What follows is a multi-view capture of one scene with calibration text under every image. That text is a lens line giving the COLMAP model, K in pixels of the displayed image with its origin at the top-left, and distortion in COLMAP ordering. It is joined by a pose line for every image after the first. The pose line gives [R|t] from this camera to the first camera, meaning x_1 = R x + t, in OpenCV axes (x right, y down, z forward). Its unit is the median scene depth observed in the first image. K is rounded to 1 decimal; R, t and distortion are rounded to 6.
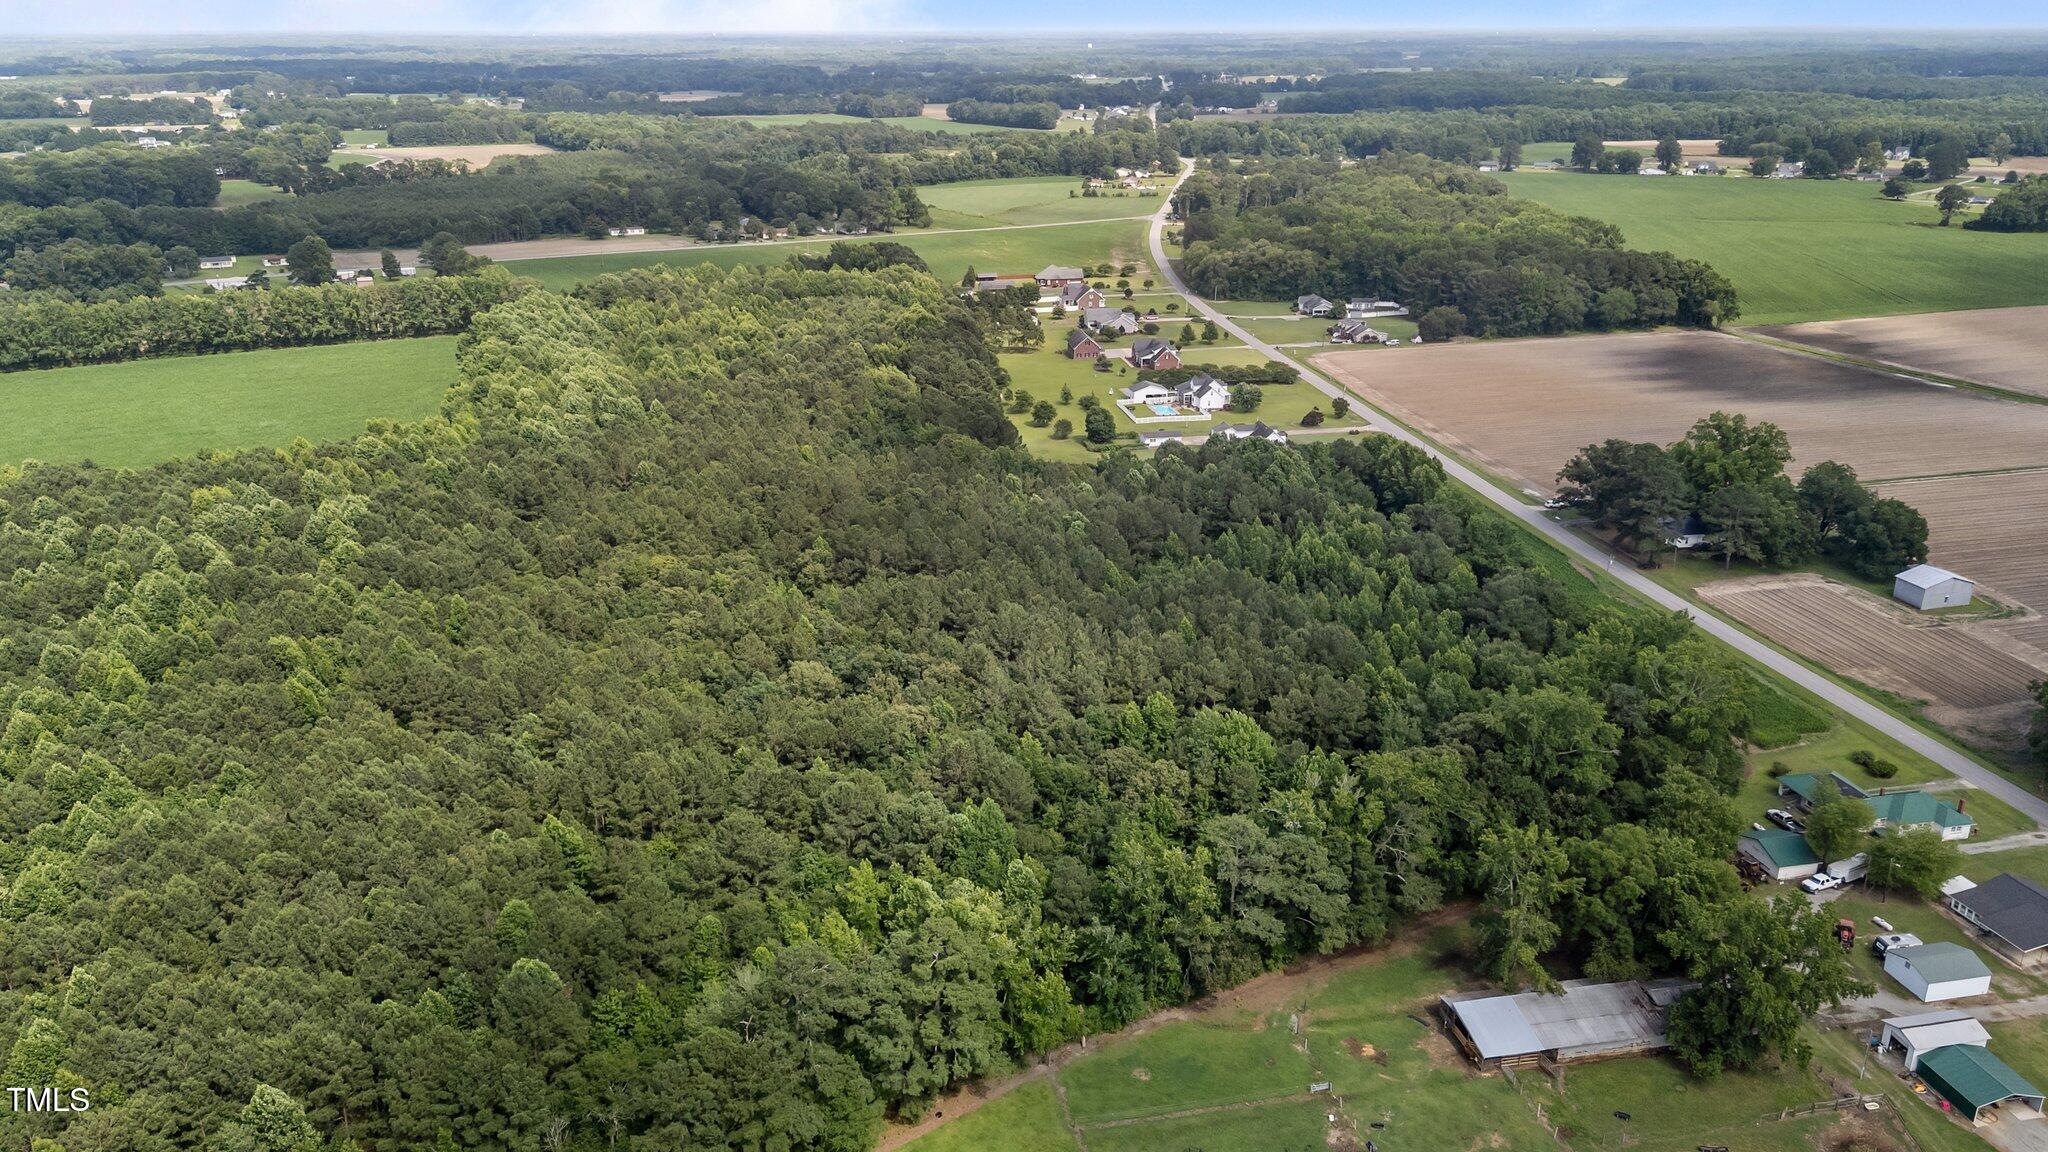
lens RADIAL K [[1438.3, 0, 1024.0], [0, 1438.3, 576.0], [0, 0, 1]] dist [0.029260, -0.004565]
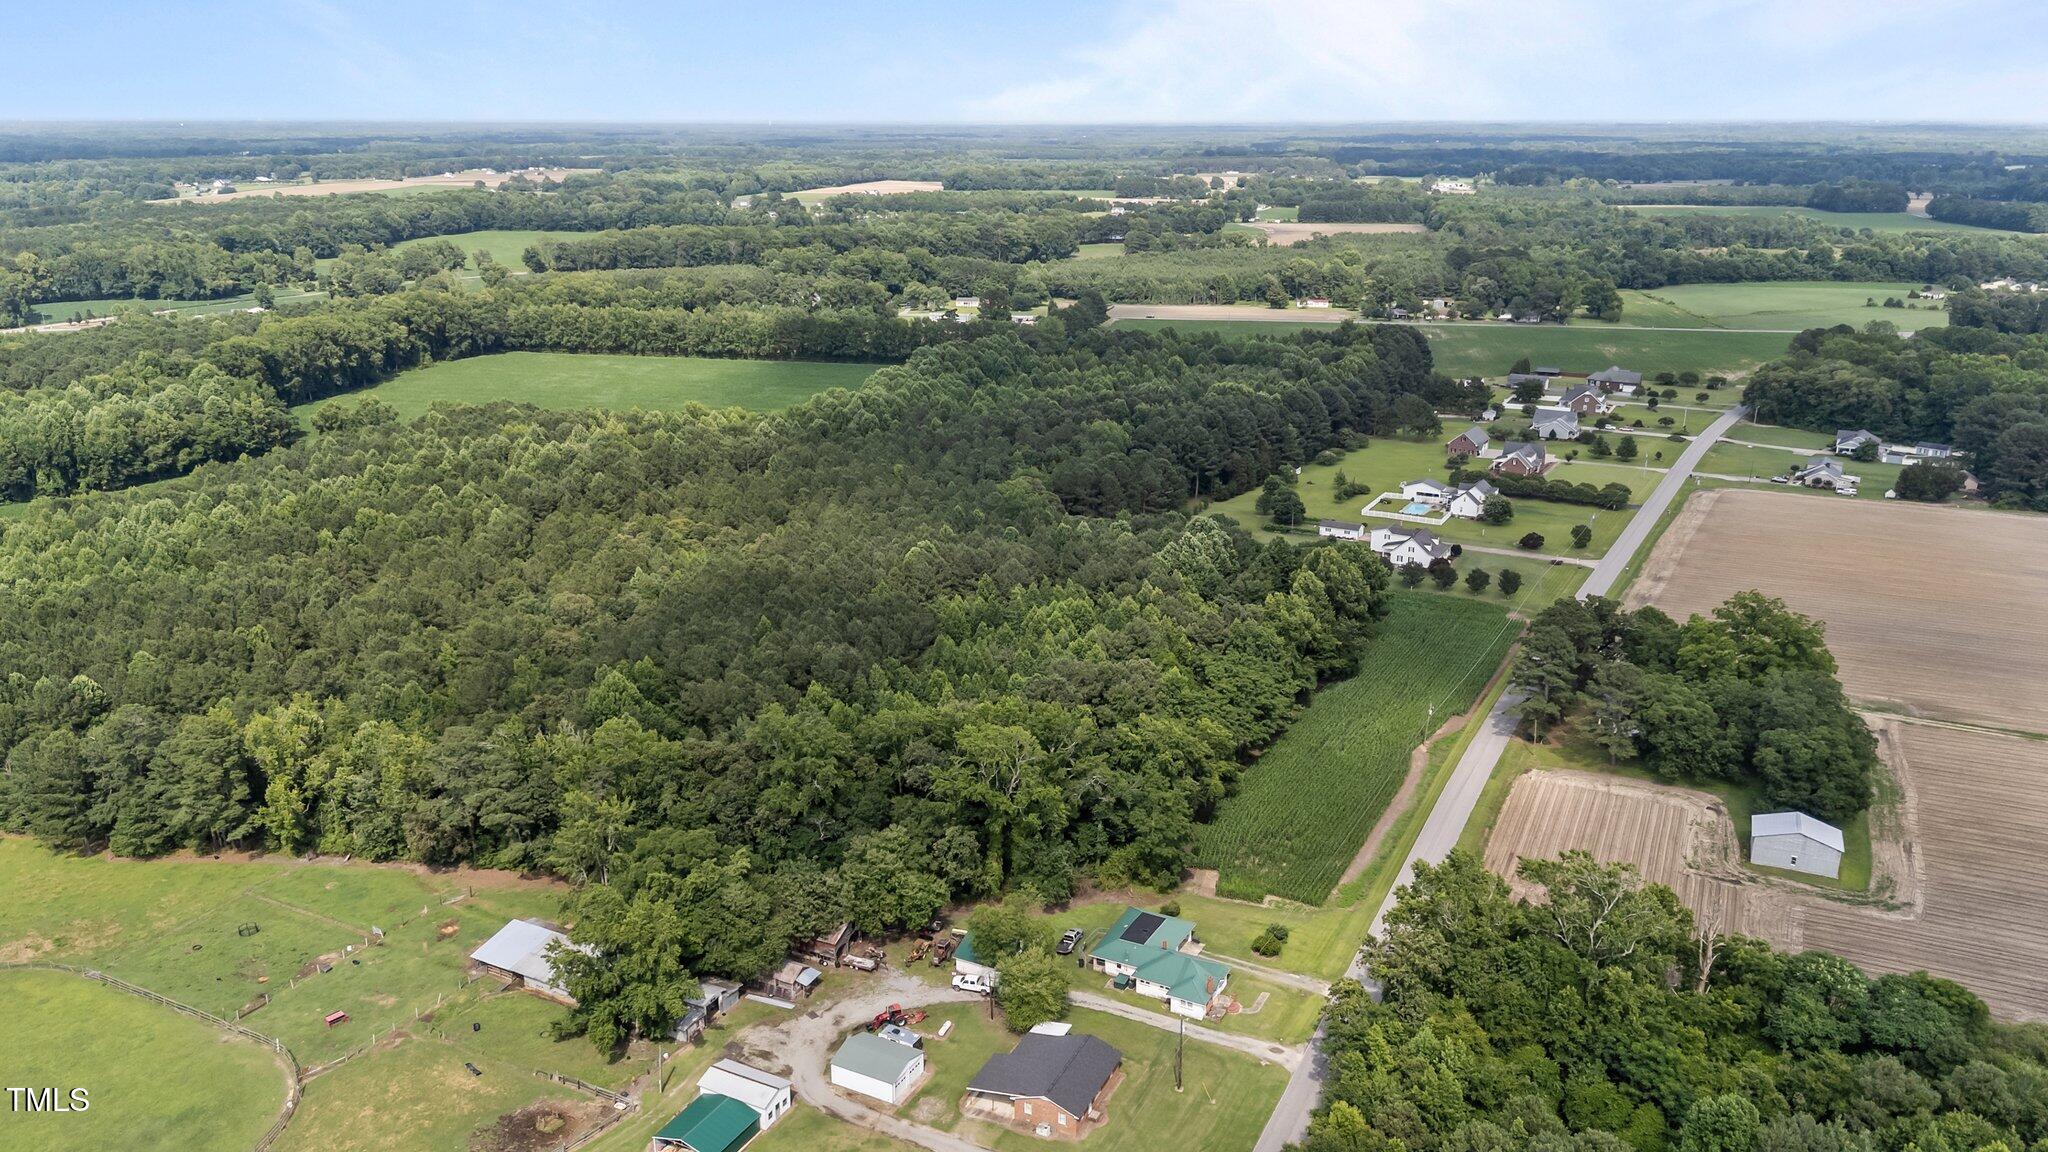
lens RADIAL K [[1438.3, 0, 1024.0], [0, 1438.3, 576.0], [0, 0, 1]] dist [0.029260, -0.004565]
pose [[0.789096, 0.189731, -0.584234, 0.374206], [-0.220920, 0.975121, 0.018287, -0.027279], [0.573168, 0.114639, 0.811379, 0.072720]]
